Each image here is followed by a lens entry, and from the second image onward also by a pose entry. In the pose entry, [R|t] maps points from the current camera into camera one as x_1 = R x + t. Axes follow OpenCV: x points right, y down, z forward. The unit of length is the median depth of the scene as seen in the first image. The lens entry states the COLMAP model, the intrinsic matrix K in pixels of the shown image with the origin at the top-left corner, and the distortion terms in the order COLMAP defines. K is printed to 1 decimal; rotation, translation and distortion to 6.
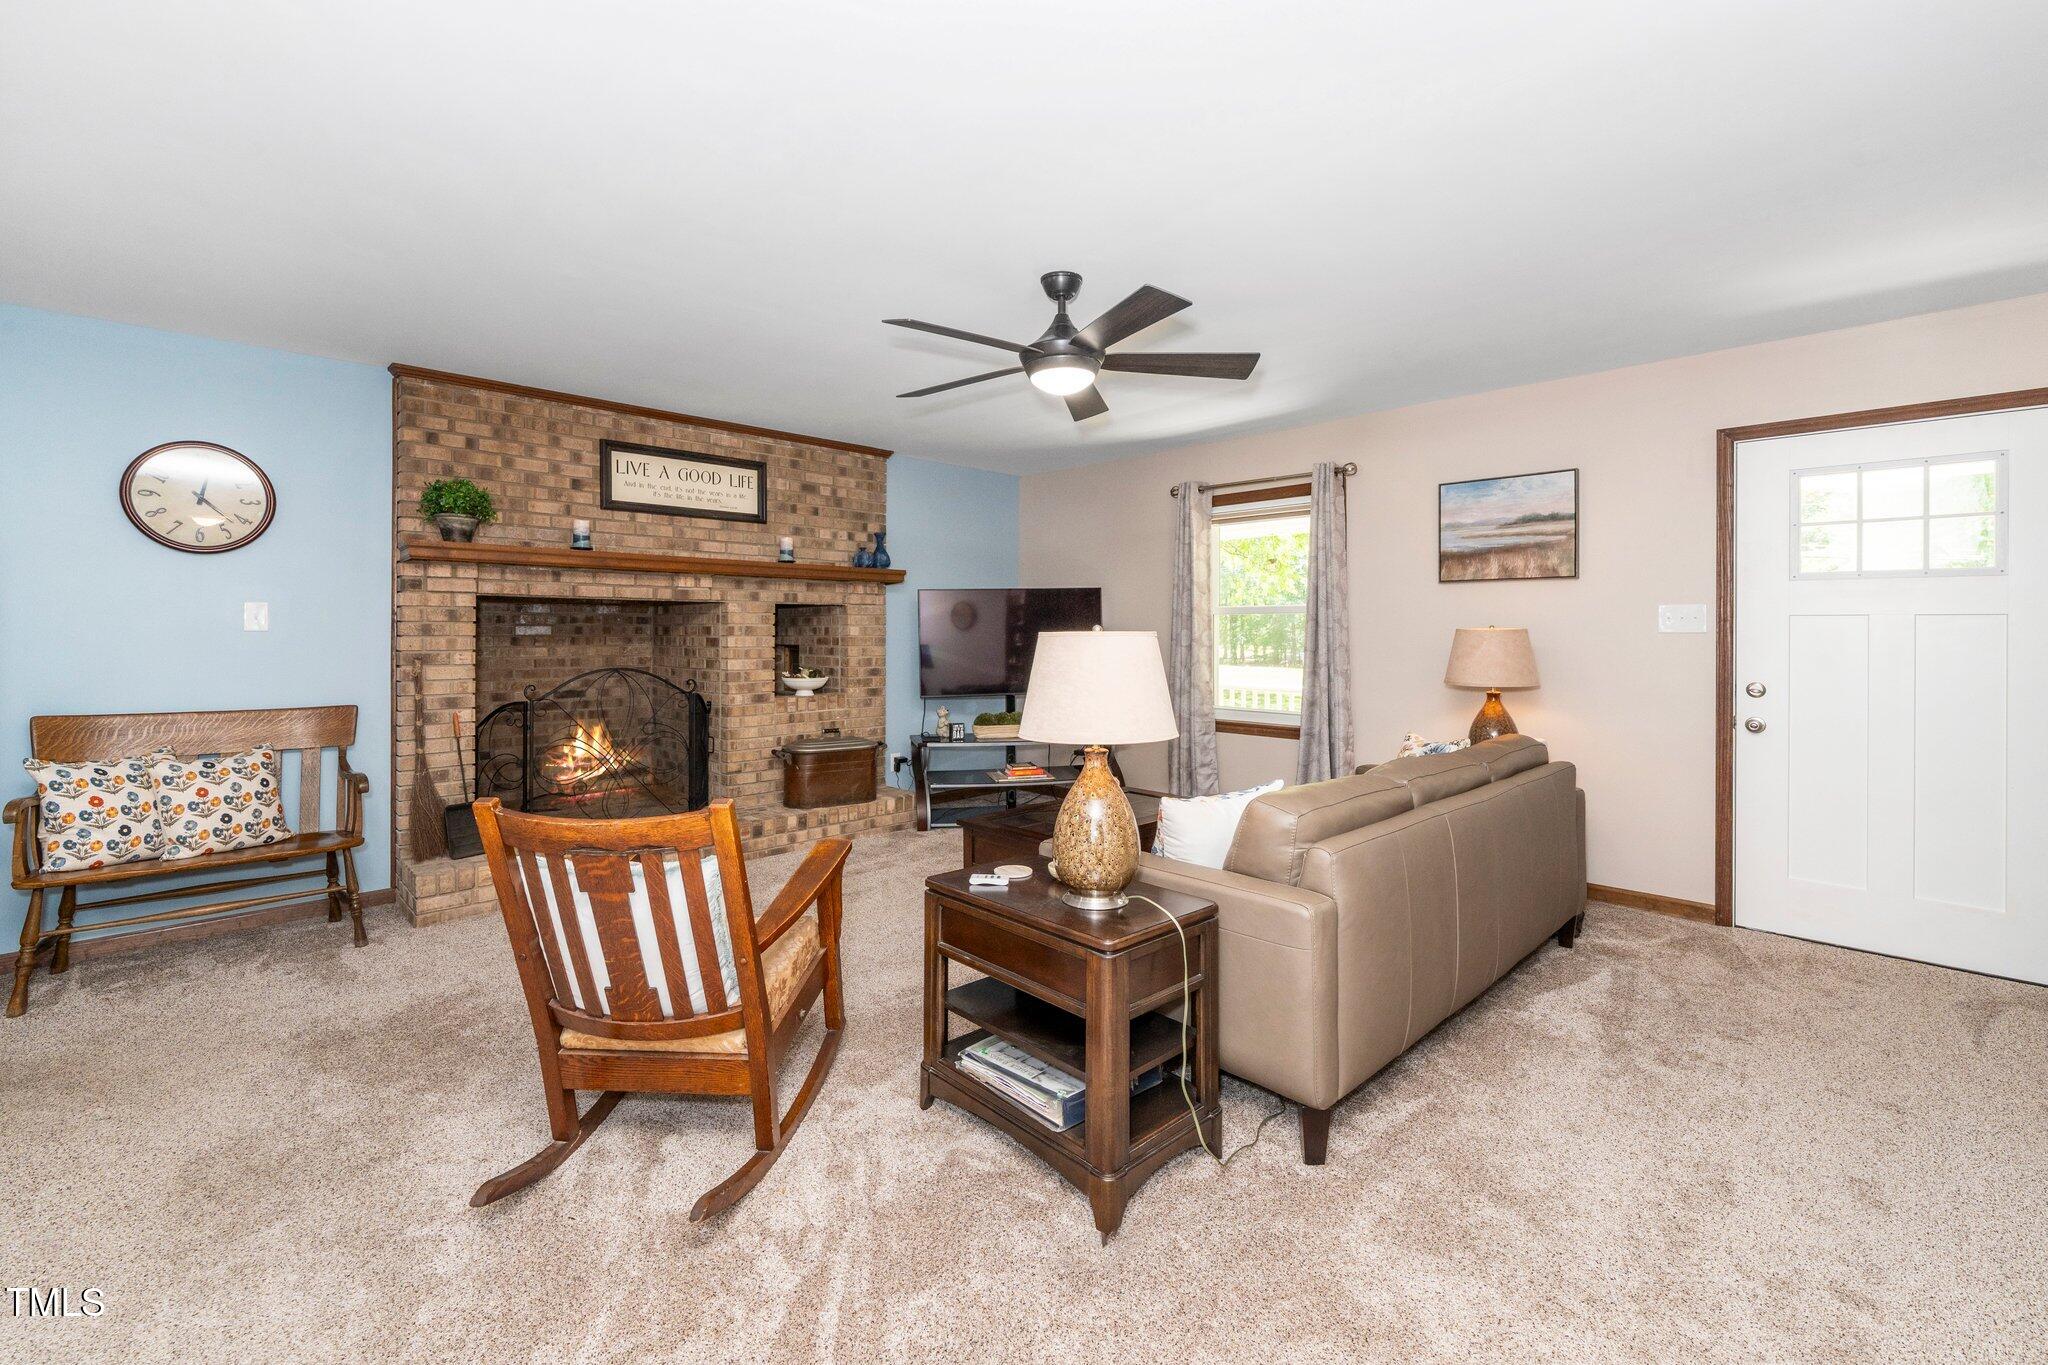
lens RADIAL K [[903.9, 0, 1018.4], [0, 903.9, 627.9], [0, 0, 1]] dist [-0.000470, -0.000014]
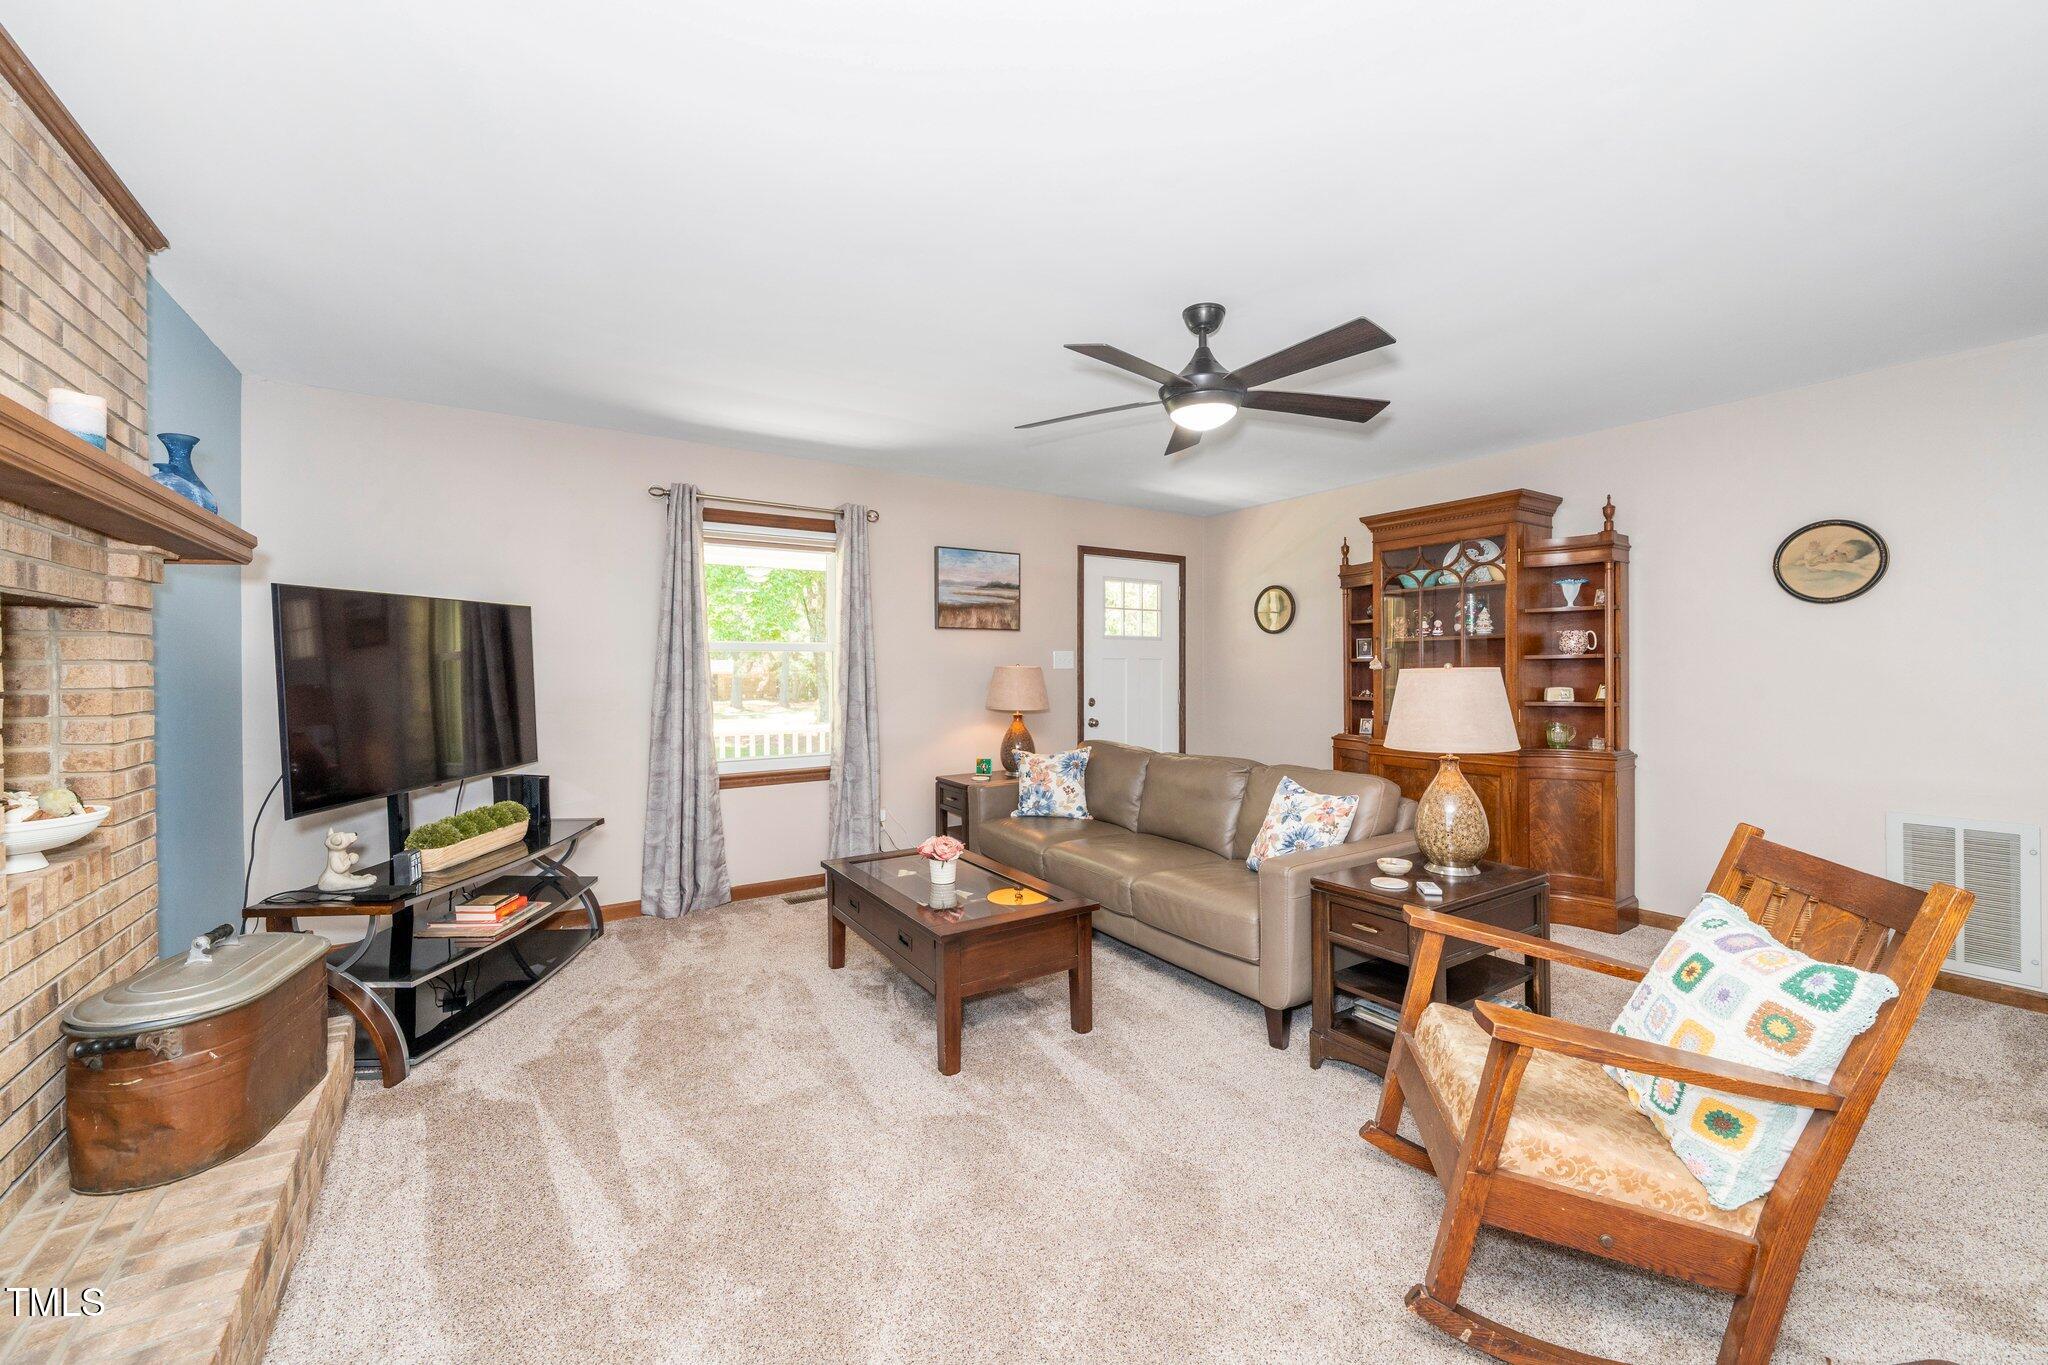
lens RADIAL K [[794.7, 0, 1056.1], [0, 794.7, 671.1], [0, 0, 1]] dist [-0.000041, -0.000021]
pose [[0.150637, -0.009158, 0.988547, -0.523819], [0.001231, 0.999958, 0.009076, -0.002580], [-0.988588, -0.000151, 0.150642, 0.646395]]
